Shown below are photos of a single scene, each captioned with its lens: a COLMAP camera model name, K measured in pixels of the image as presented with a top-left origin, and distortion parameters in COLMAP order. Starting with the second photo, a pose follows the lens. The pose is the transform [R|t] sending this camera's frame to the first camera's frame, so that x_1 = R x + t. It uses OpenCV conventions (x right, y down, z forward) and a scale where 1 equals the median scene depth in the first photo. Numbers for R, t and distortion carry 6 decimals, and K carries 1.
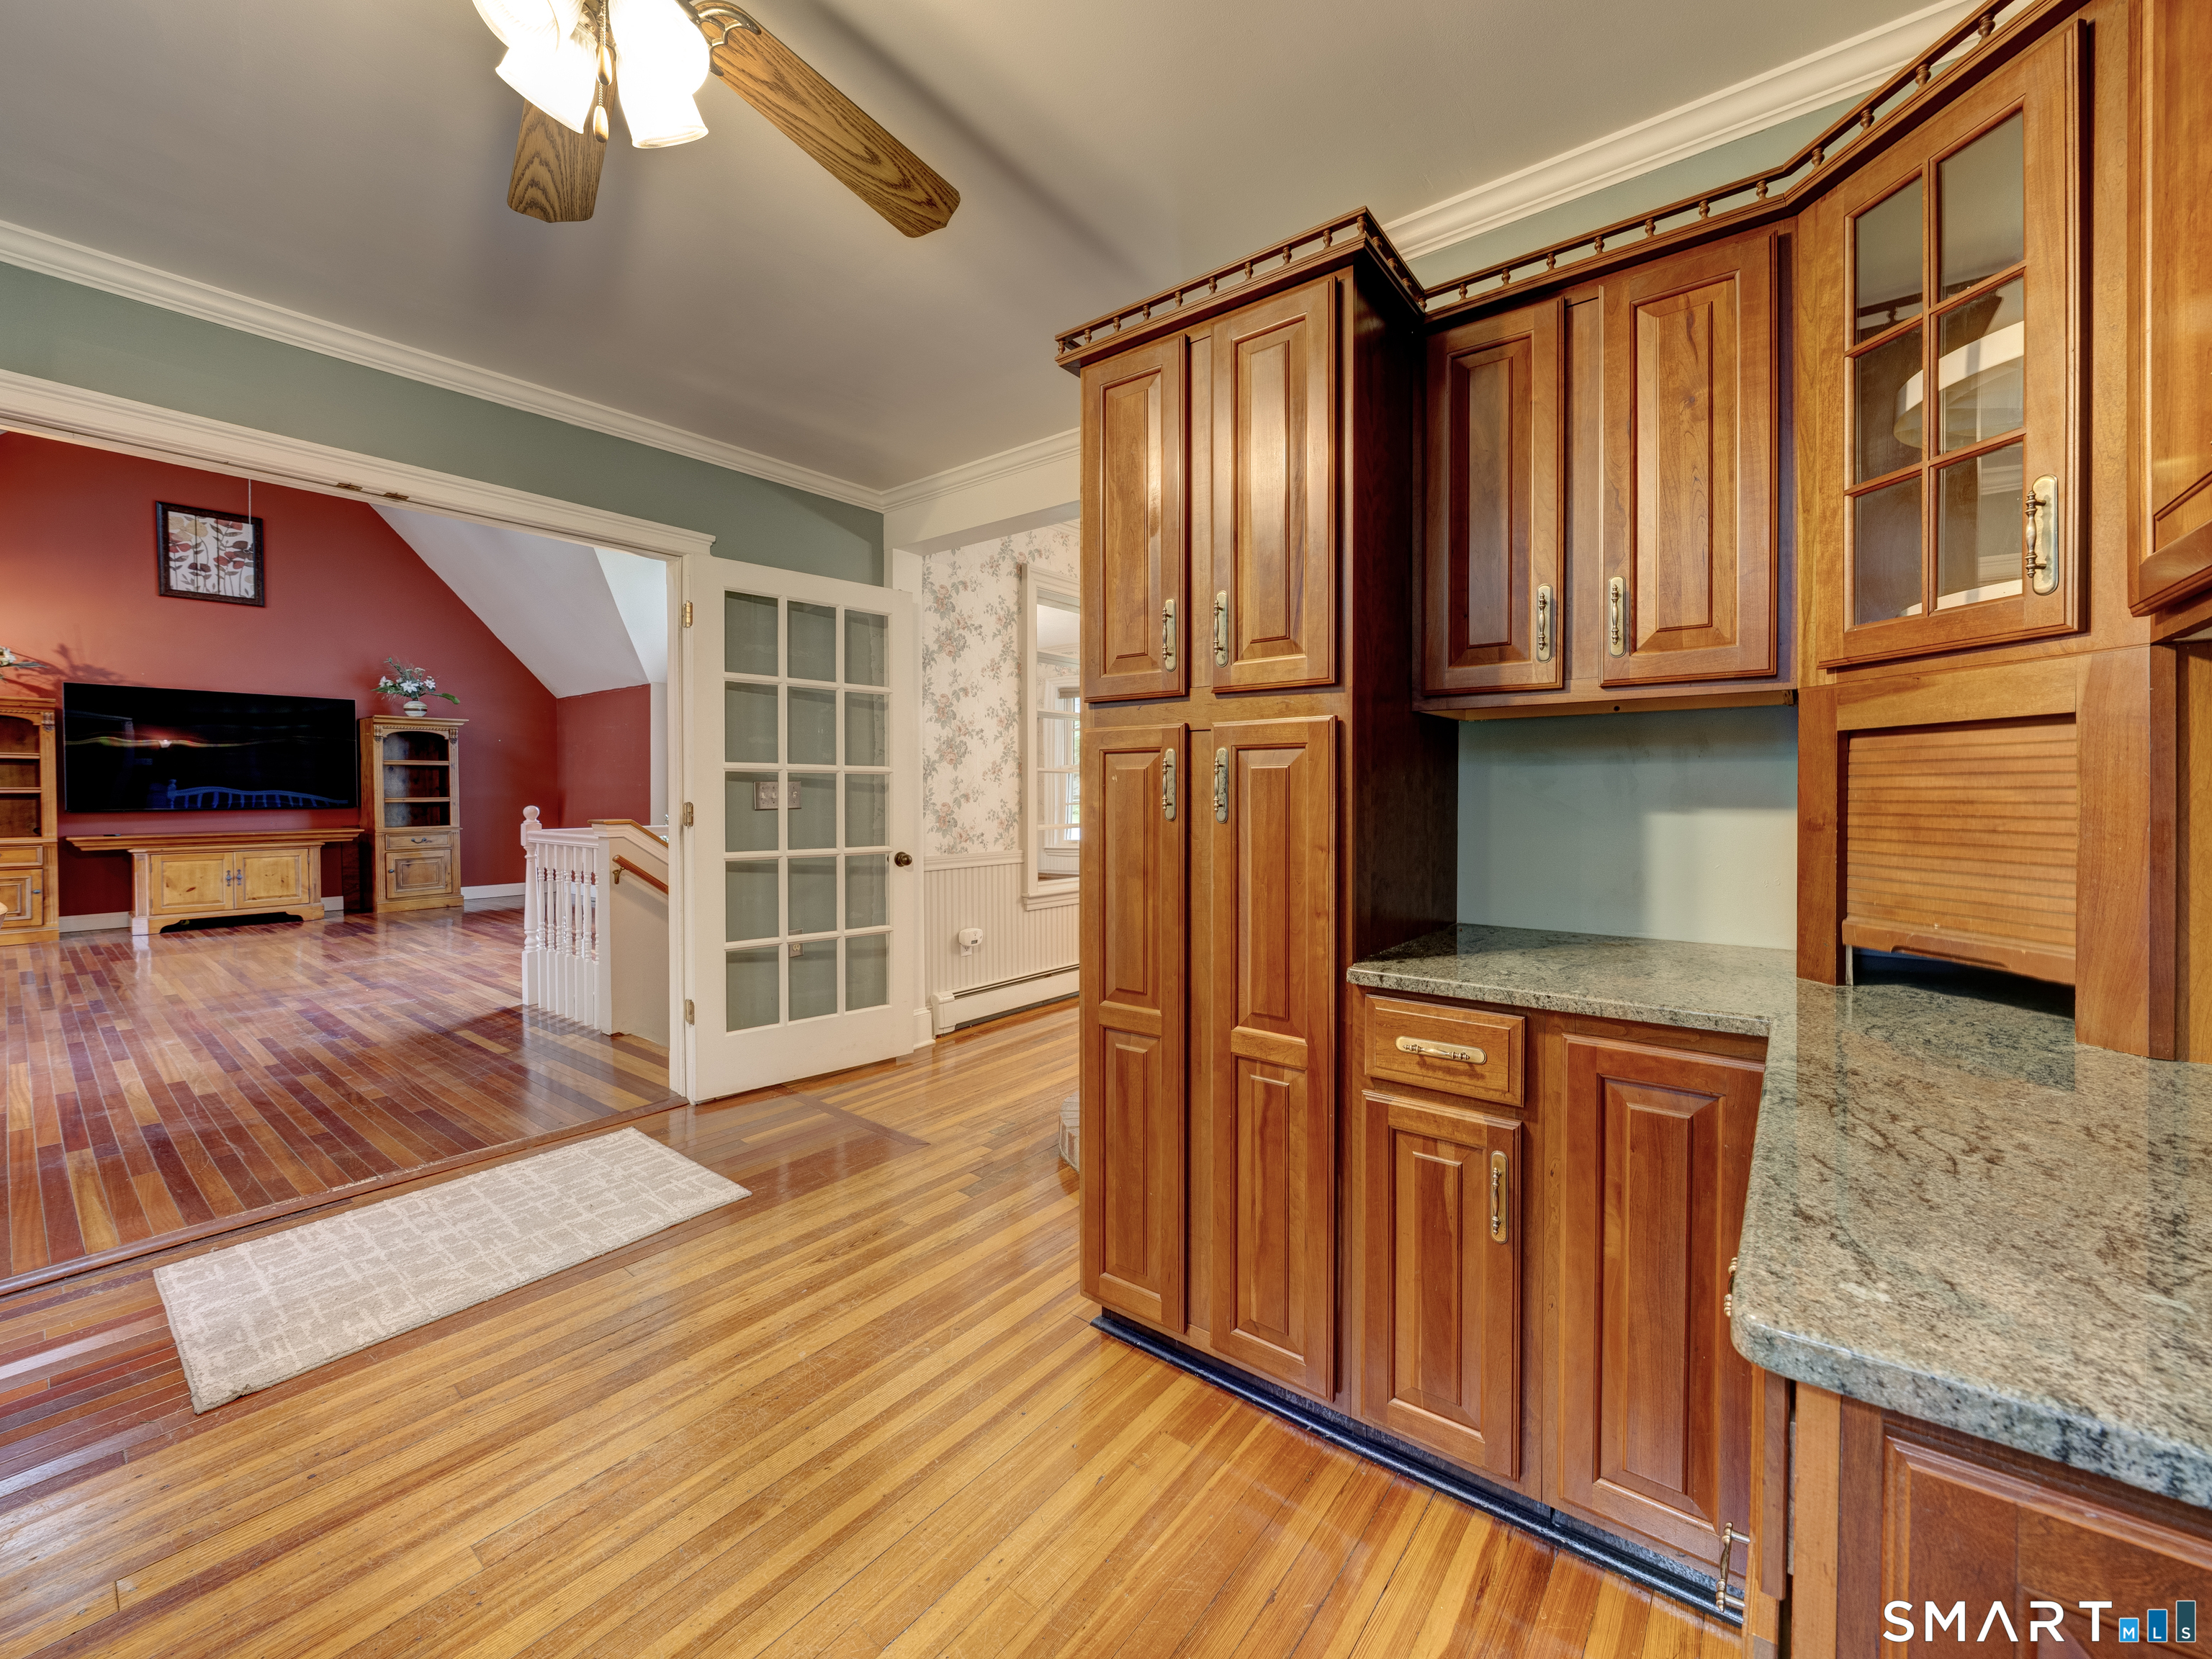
lens RADIAL K [[883.8, 0, 1112.4], [0, 883.8, 811.4], [0, 0, 1]] dist [-0.003284, -0.000472]
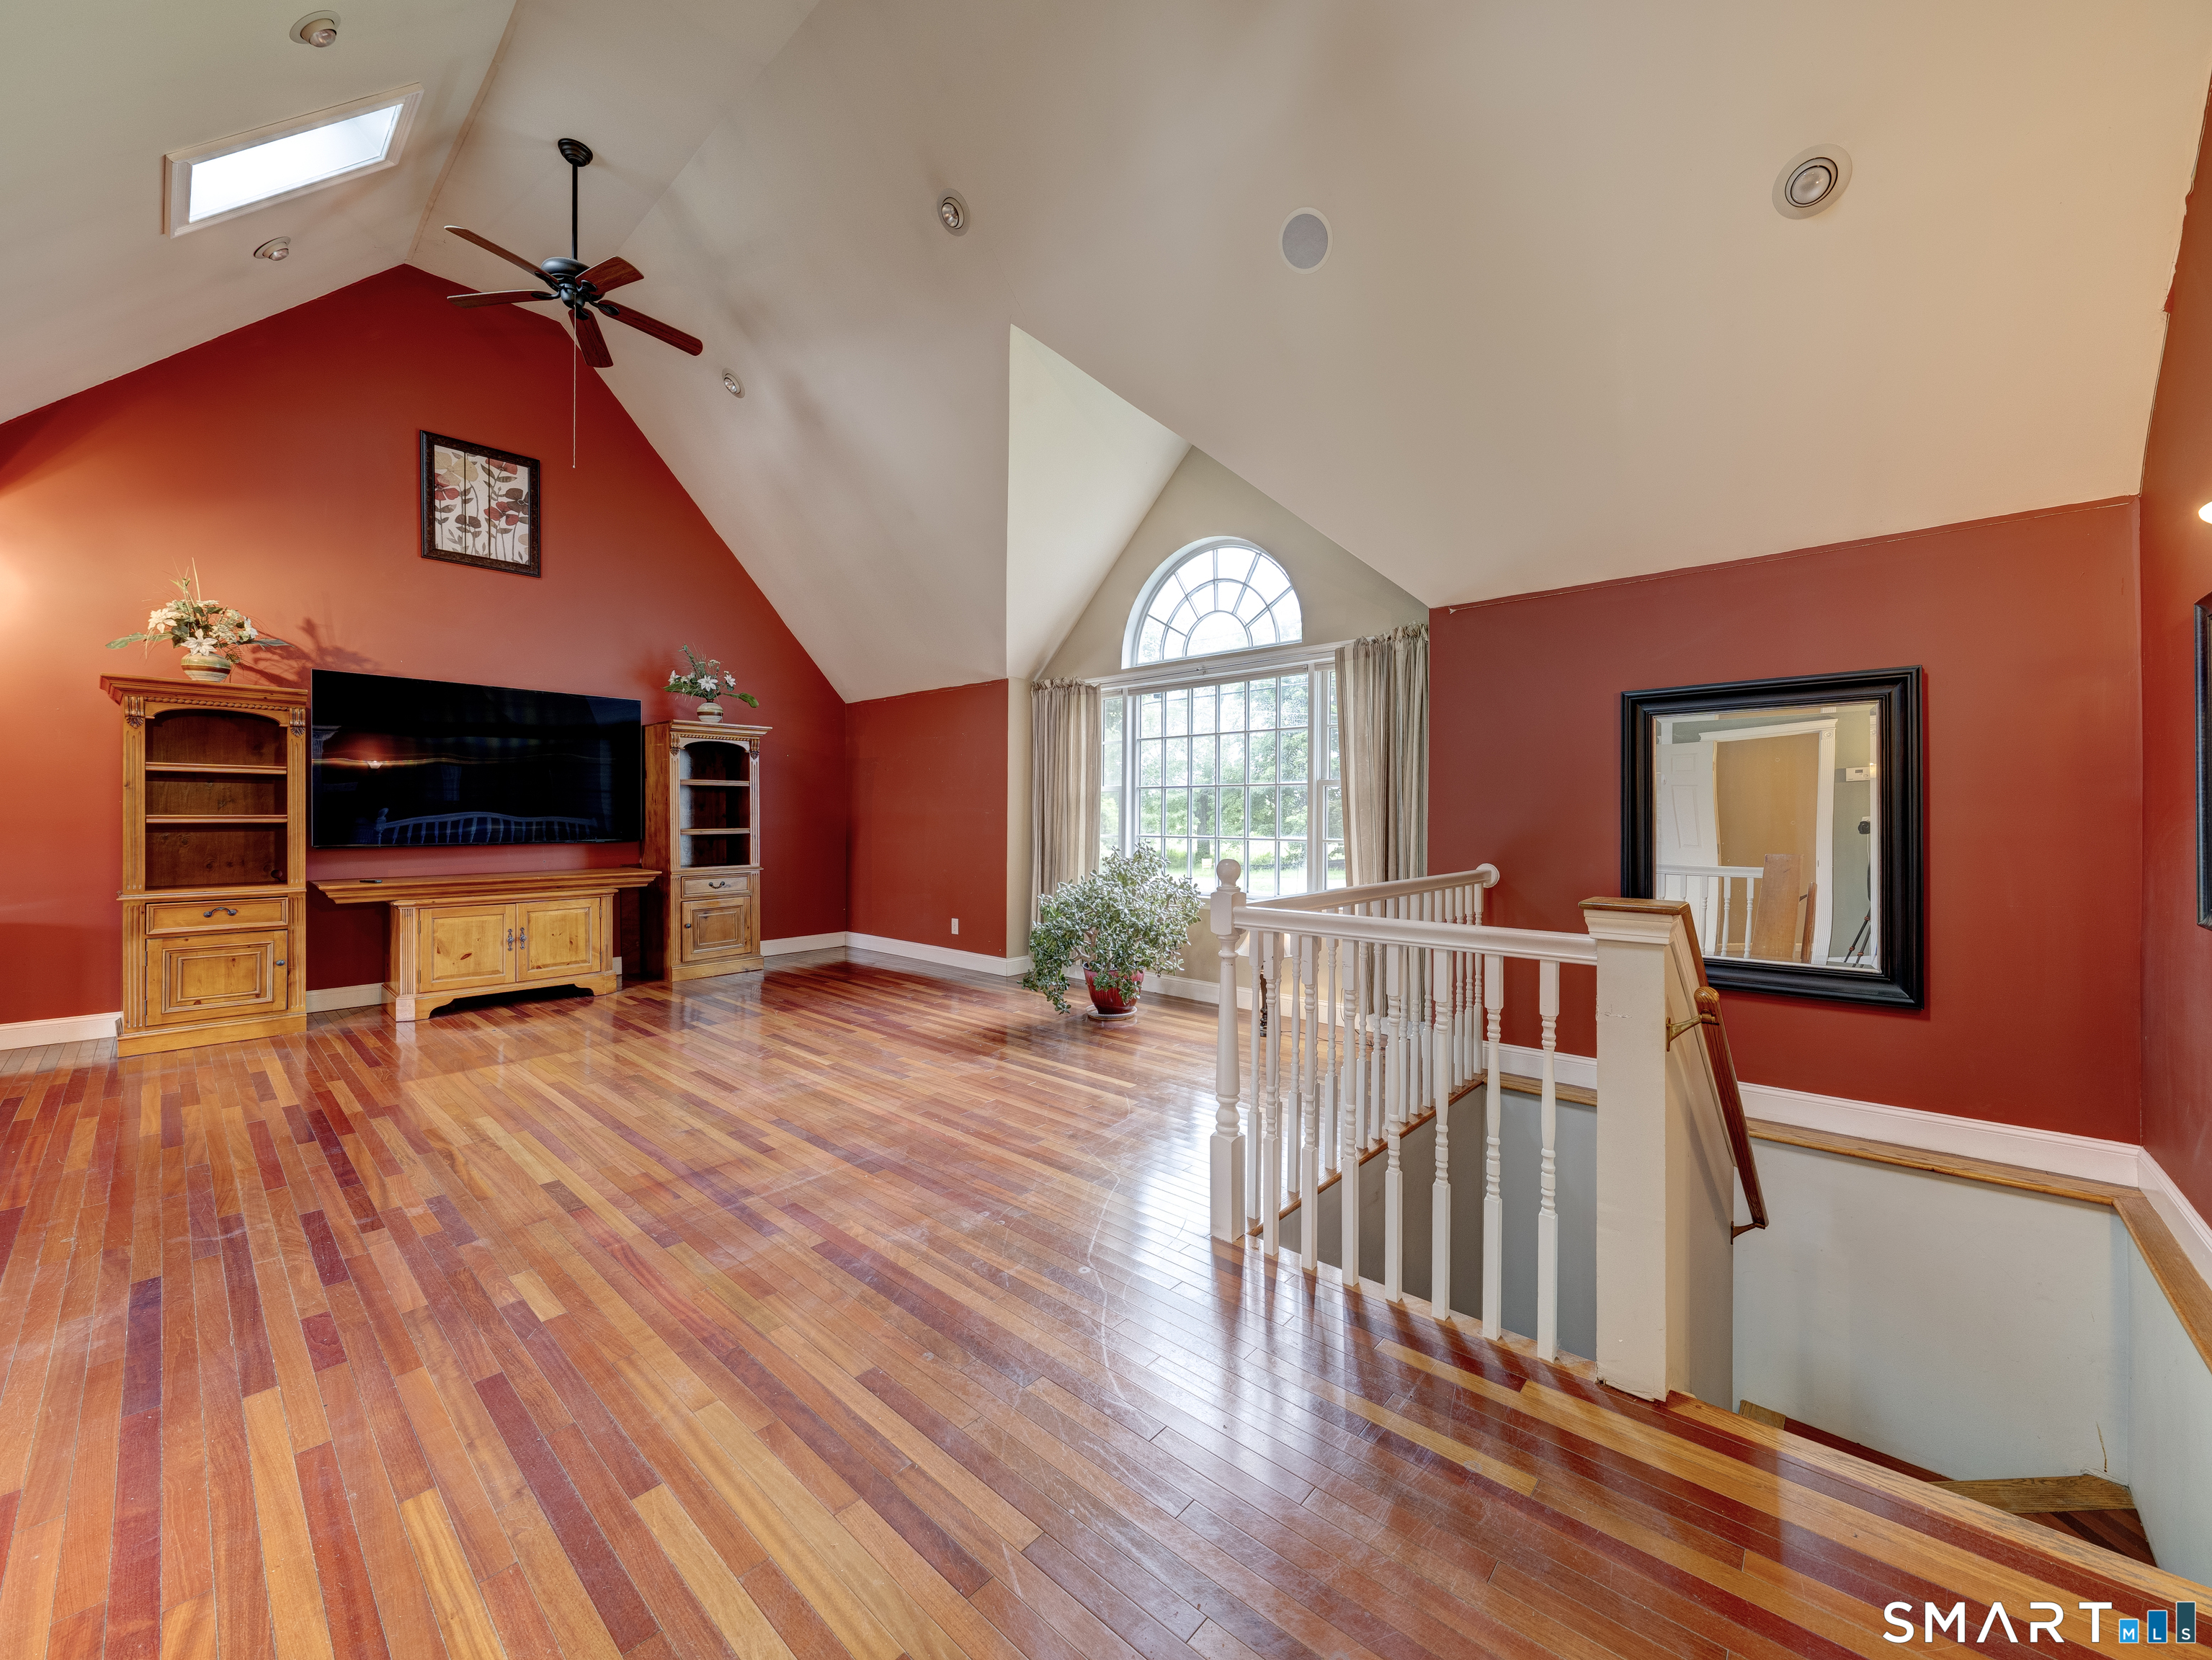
lens RADIAL K [[859.4, 0, 1086.8], [0, 859.4, 831.1], [0, 0, 1]] dist [-0.006821, 0.000427]
pose [[0.997269, 0.007883, -0.073427, -0.459851], [-0.008221, 0.999957, -0.004304, -0.014533], [0.073390, 0.004896, 0.997291, 0.315045]]
